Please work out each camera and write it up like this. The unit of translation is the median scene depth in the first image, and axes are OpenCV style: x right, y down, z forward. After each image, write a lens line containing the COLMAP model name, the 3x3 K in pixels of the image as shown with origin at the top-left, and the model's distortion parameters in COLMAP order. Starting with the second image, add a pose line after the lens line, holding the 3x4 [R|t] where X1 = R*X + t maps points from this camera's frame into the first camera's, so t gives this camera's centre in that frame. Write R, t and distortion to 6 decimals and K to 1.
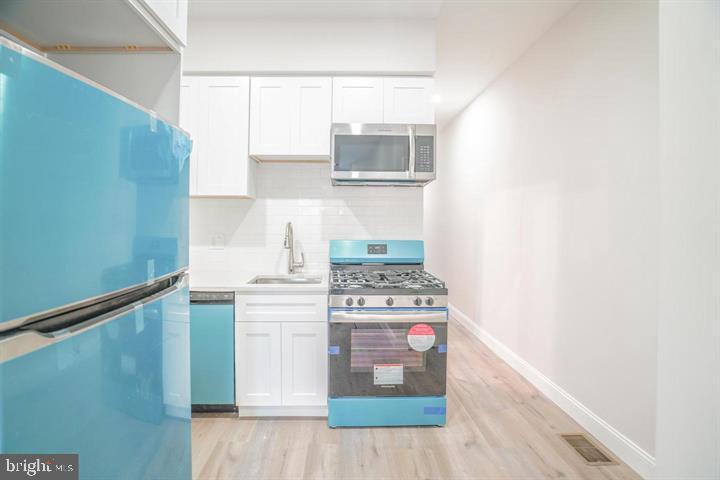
lens RADIAL K [[353.4, 0, 344.9], [0, 353.4, 219.7], [0, 0, 1]] dist [-0.051144, 0.028225]
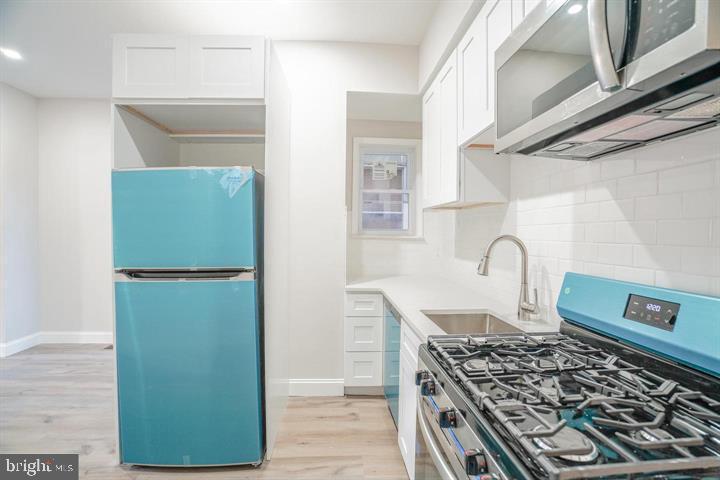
lens RADIAL K [[337.8, 0, 356.4], [0, 337.8, 238.7], [0, 0, 1]] dist [-0.054481, 0.024178]
pose [[0.050219, 0.016162, -0.998607, 0.465711], [-0.004031, 0.999864, 0.015980, 0.005117], [0.998730, 0.003223, 0.050278, 0.763947]]
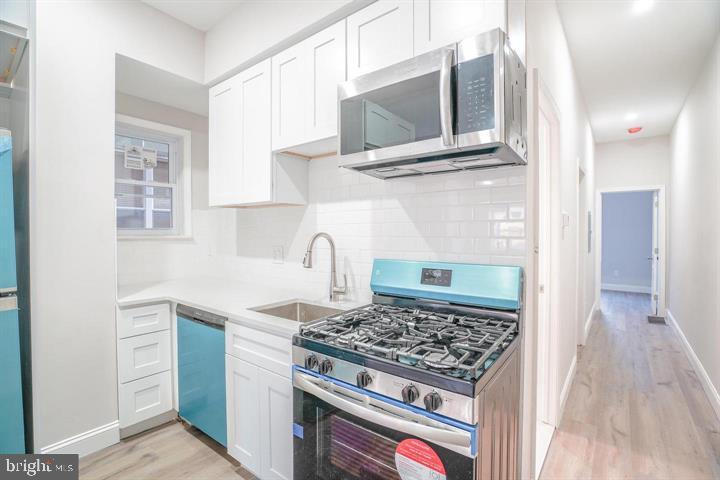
lens RADIAL K [[339.9, 0, 362.4], [0, 339.9, 233.0], [0, 0, 1]] dist [-0.047124, 0.024901]
pose [[0.781540, -0.002783, -0.623849, 0.399566], [0.008929, 0.999938, 0.006725, 0.003471], [0.623791, -0.010826, 0.781516, 0.526976]]
